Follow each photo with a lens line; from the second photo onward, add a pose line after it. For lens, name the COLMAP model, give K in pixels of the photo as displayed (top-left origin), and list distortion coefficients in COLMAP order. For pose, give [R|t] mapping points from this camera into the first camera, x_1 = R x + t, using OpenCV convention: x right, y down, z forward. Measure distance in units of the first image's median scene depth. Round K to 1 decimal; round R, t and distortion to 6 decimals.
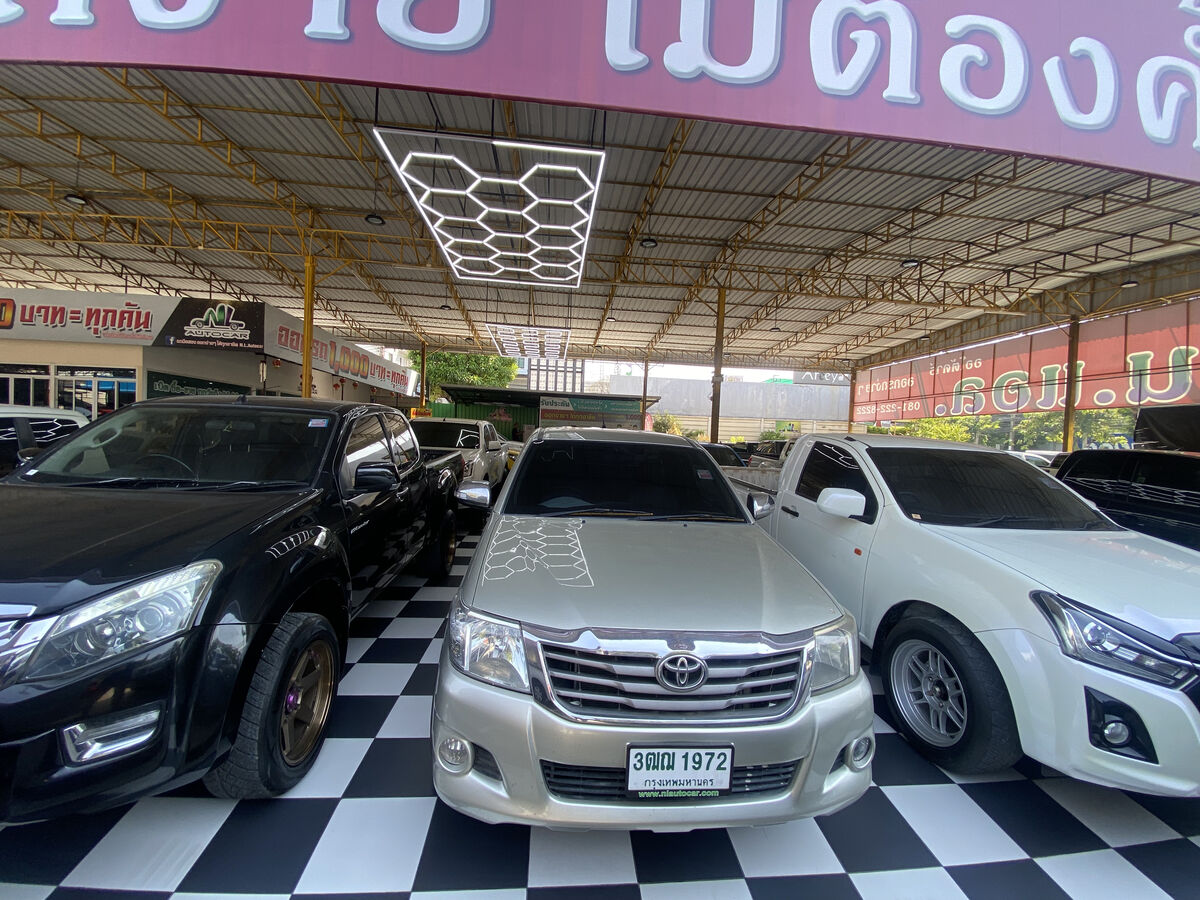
lens RADIAL K [[492.3, 0, 603.4], [0, 492.3, 455.1], [0, 0, 1]] dist [0.025000, -0.019348]
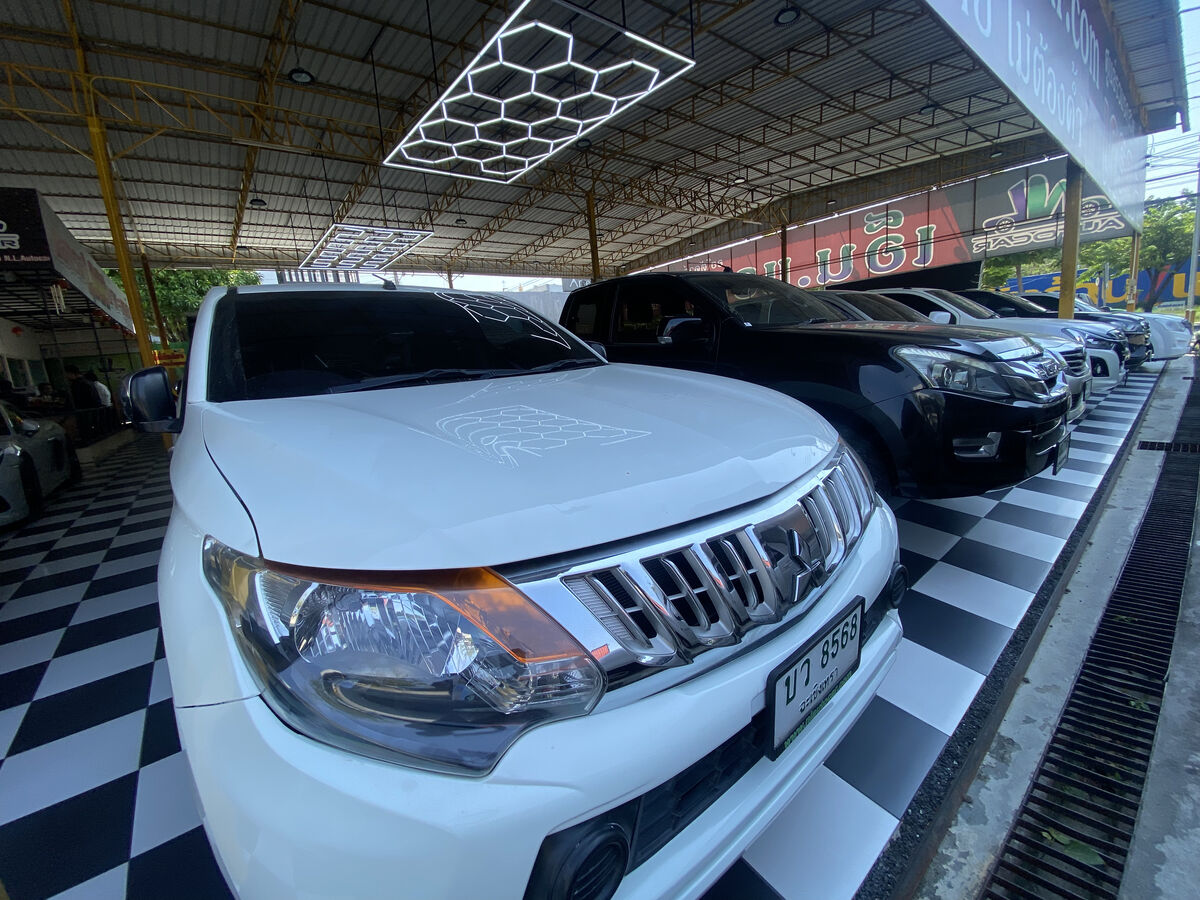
lens RADIAL K [[492.3, 0, 603.4], [0, 492.3, 455.1], [0, 0, 1]] dist [0.025000, -0.019348]
pose [[0.815598, -0.231990, 0.530076, -0.468673], [0.147520, 0.969202, 0.197195, 0.011386], [-0.559498, -0.082635, 0.824702, 0.037931]]
